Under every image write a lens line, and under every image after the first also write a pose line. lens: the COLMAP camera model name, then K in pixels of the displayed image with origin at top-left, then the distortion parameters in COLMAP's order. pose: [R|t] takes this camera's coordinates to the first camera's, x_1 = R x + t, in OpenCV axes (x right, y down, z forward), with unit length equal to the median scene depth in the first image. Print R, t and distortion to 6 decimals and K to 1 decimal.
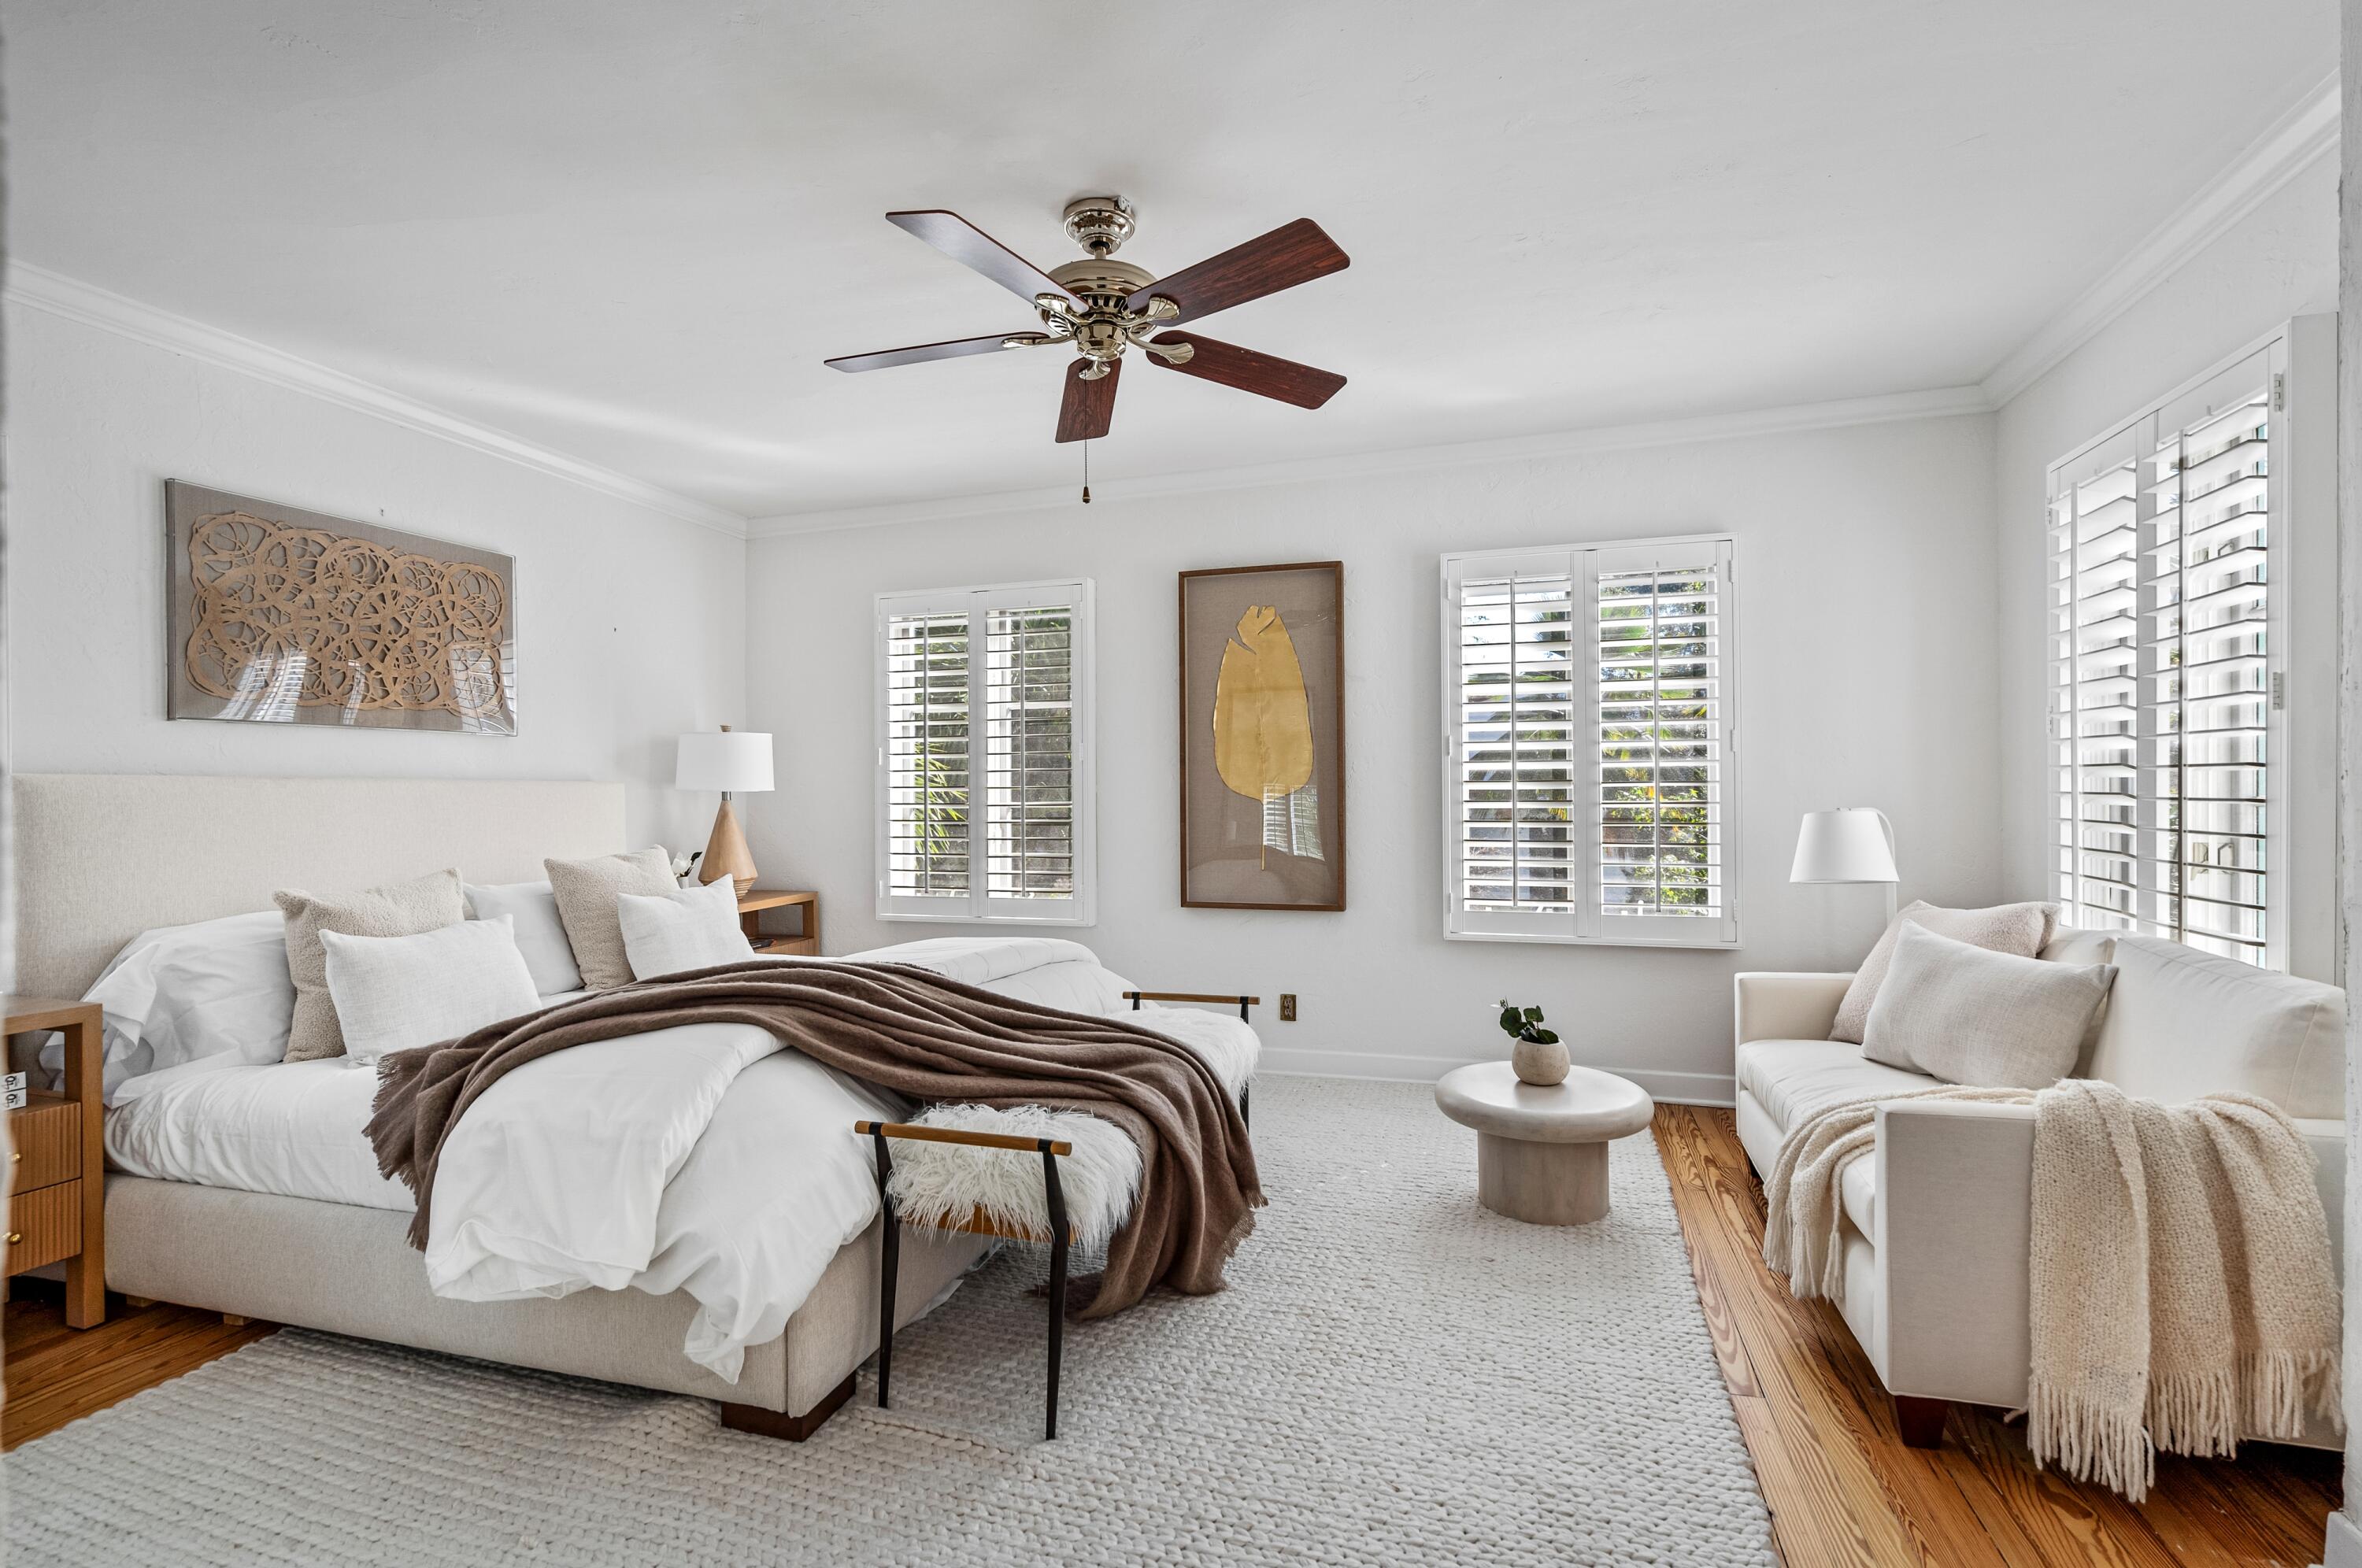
lens RADIAL K [[1077.9, 0, 1183.1], [0, 1077.9, 762.0], [0, 0, 1]] dist [-0.002772, 0.001605]
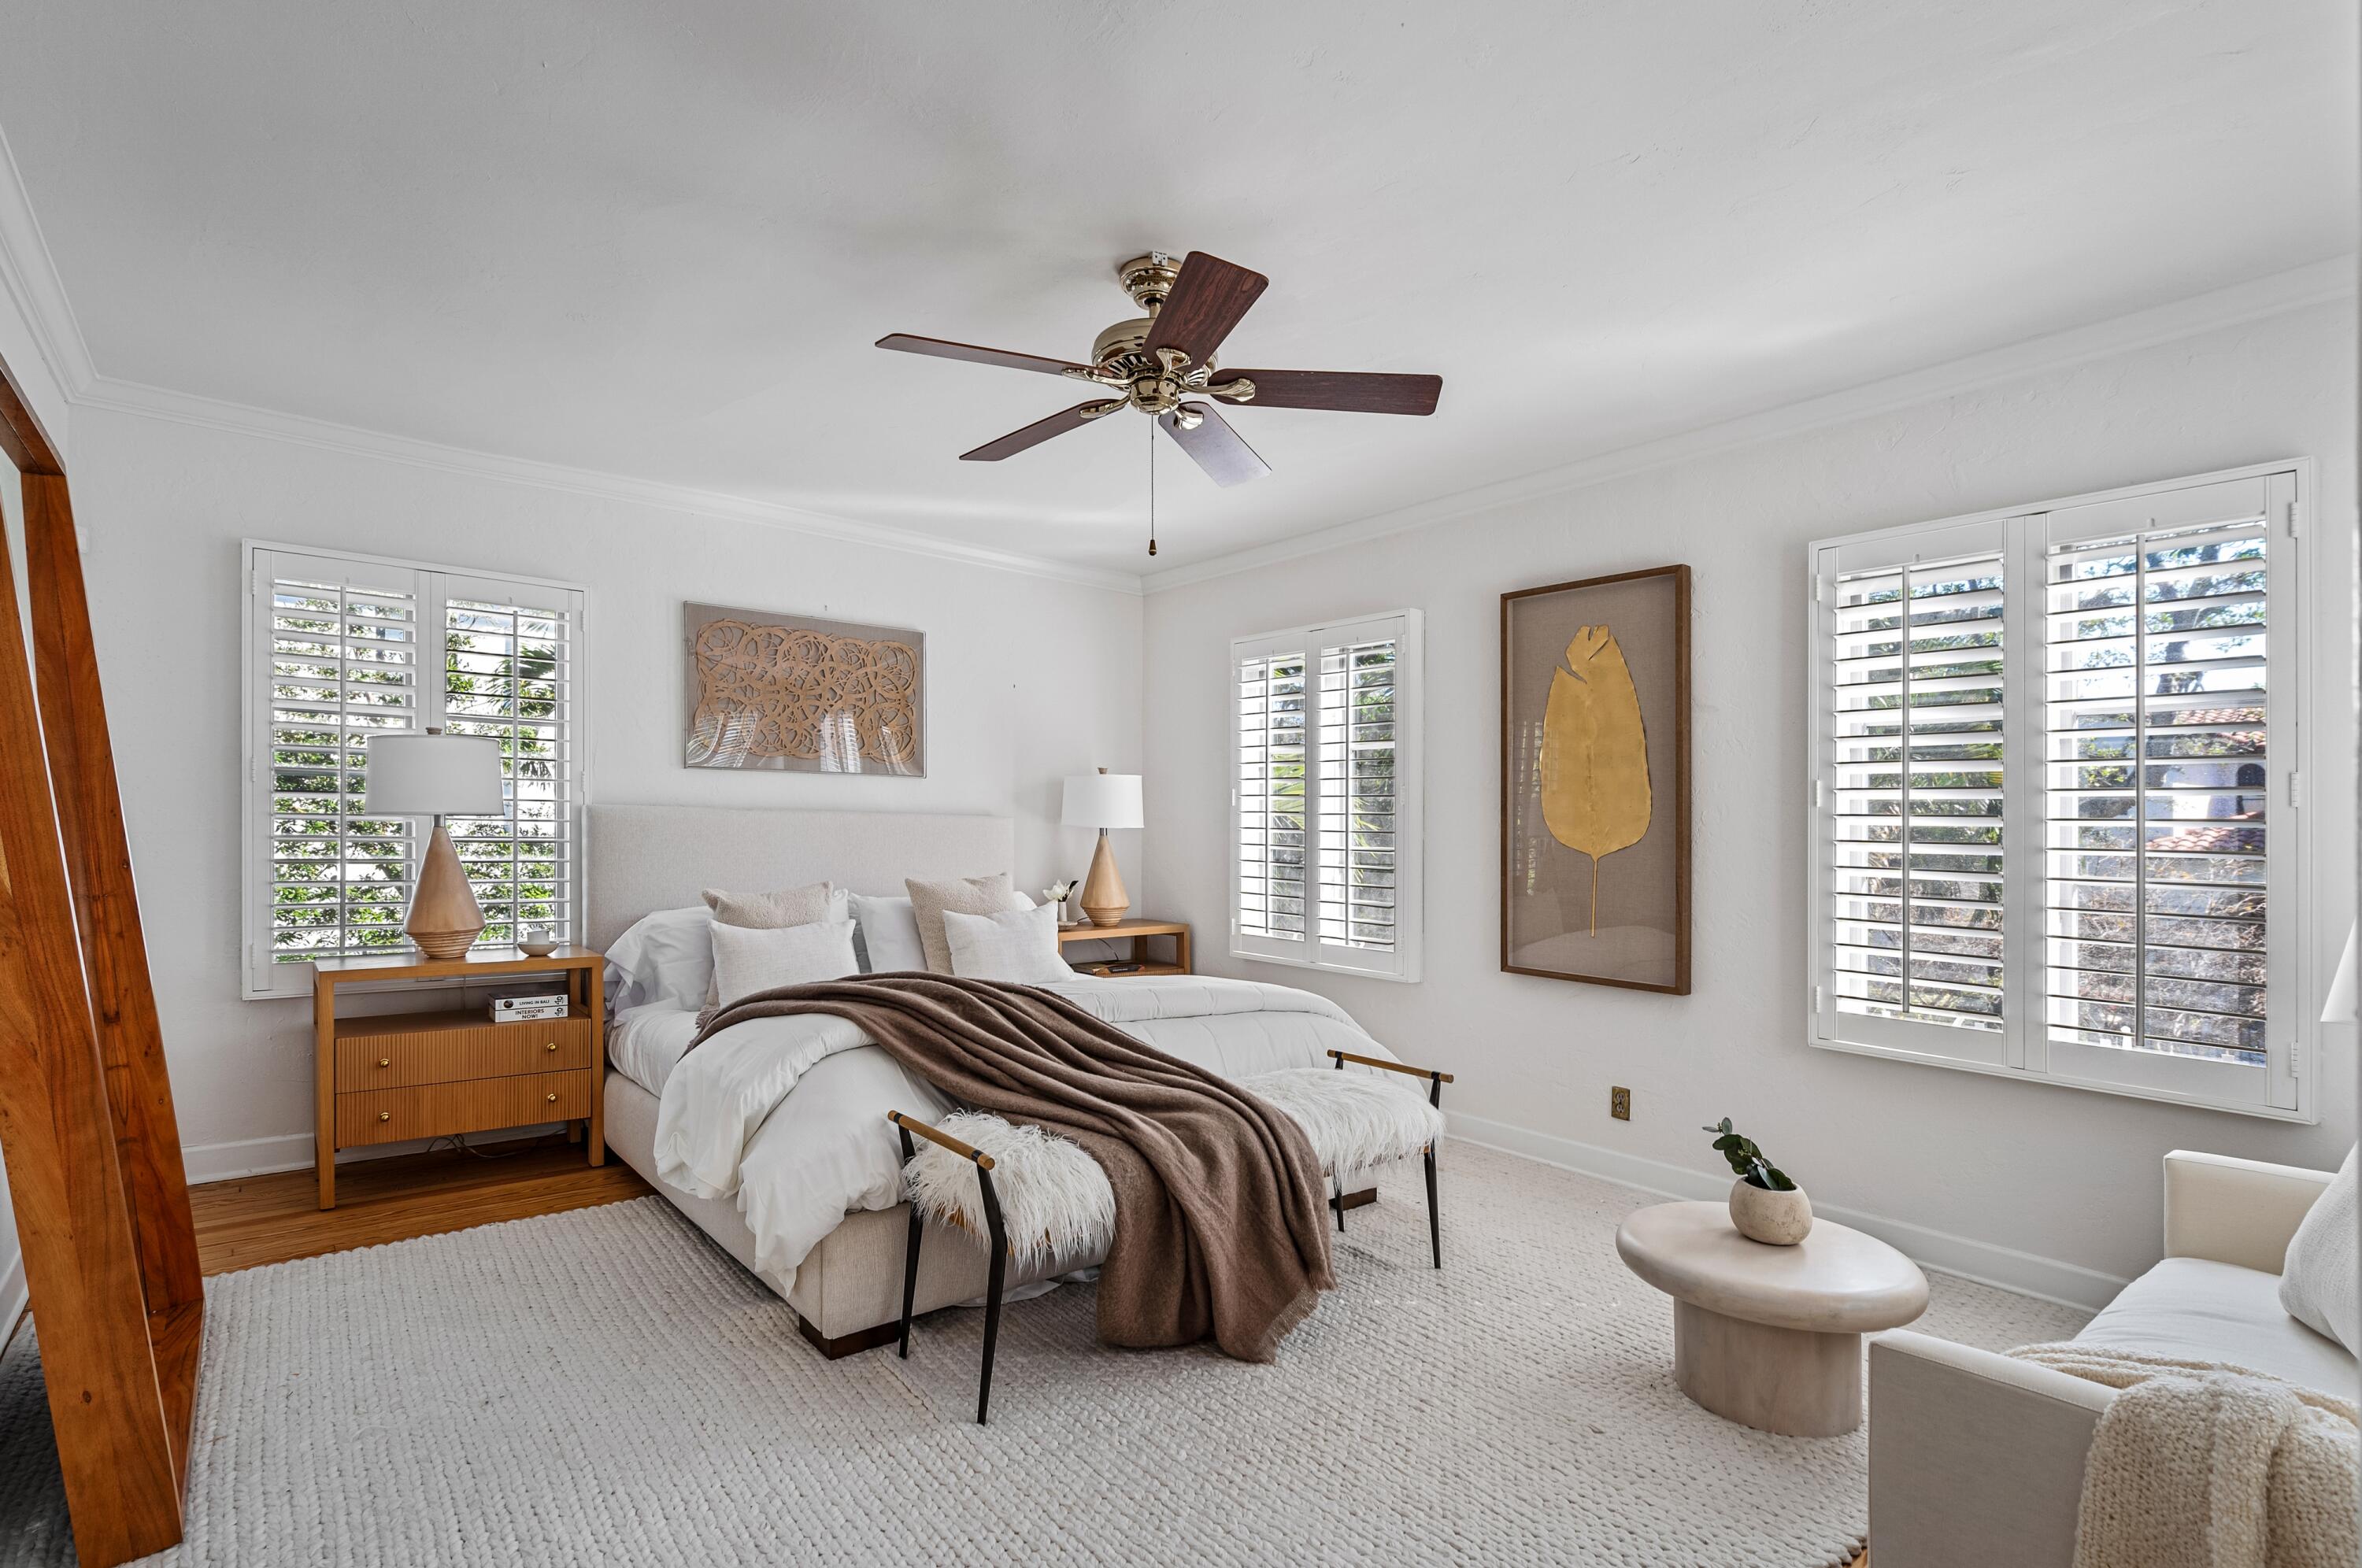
lens RADIAL K [[1160.3, 0, 1176.0], [0, 1160.3, 808.8], [0, 0, 1]] dist [0.005572, 0.000436]
pose [[0.821769, 0.018351, -0.569525, 0.446373], [-0.012854, 0.999824, 0.013670, -0.012839], [0.569675, -0.003913, 0.821860, 0.085852]]
